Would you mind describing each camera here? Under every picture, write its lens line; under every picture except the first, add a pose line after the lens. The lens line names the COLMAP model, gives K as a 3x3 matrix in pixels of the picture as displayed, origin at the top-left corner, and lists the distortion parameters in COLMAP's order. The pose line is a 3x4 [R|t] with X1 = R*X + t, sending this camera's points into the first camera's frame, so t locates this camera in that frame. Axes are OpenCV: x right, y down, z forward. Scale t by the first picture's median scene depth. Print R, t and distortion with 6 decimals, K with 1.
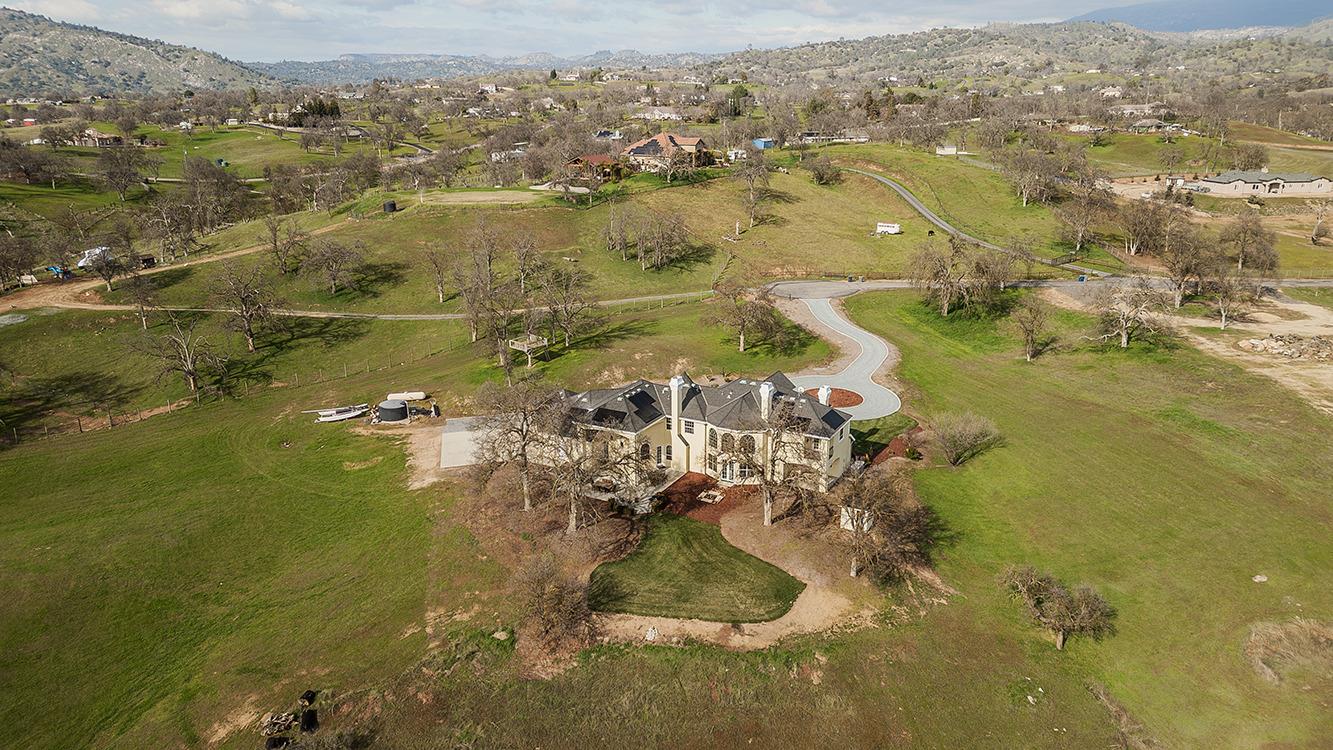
lens RADIAL K [[911.1, 0, 664.7], [0, 911.1, 374.1], [0, 0, 1]] dist [0.066311, -0.011860]
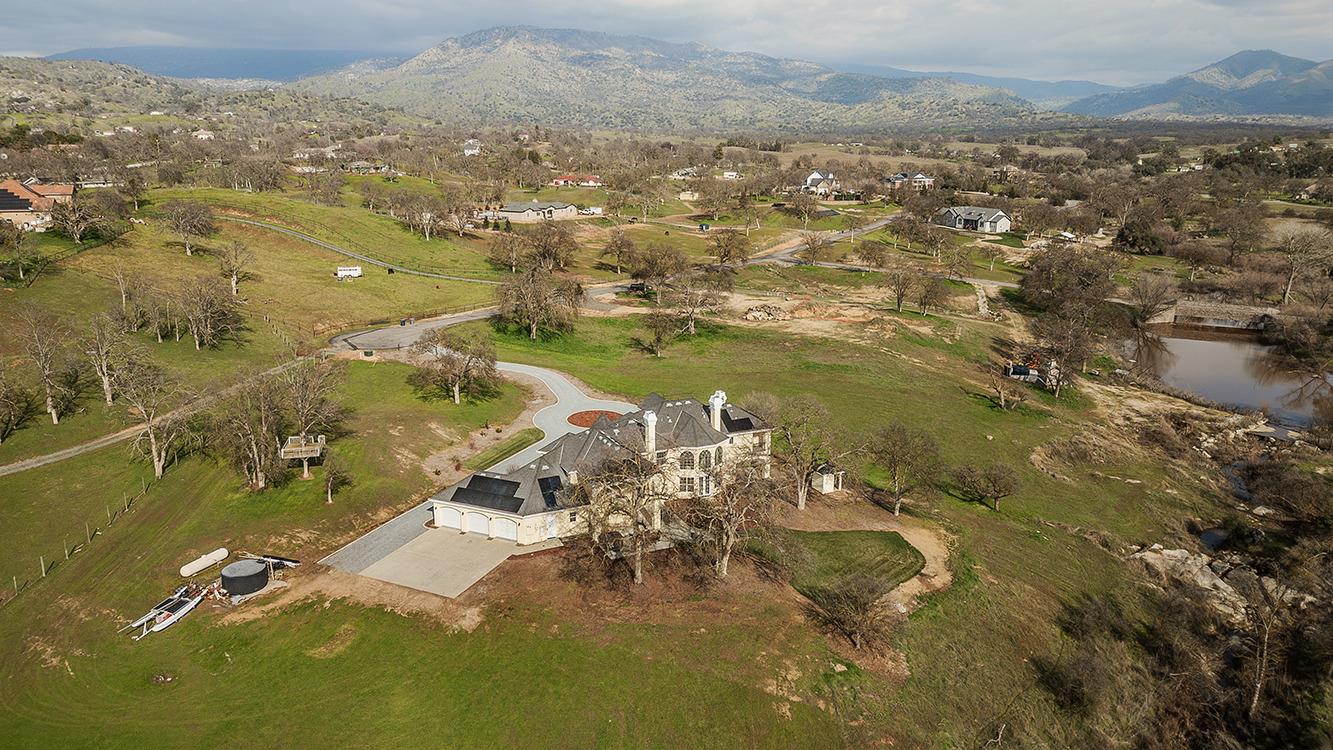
lens RADIAL K [[911.1, 0, 662.9], [0, 911.1, 374.9], [0, 0, 1]] dist [0.066311, -0.011860]
pose [[0.617710, -0.200157, 0.760508, -0.438345], [0.231799, 0.970444, 0.067135, -0.059955], [-0.751468, 0.134815, 0.645849, 0.198236]]
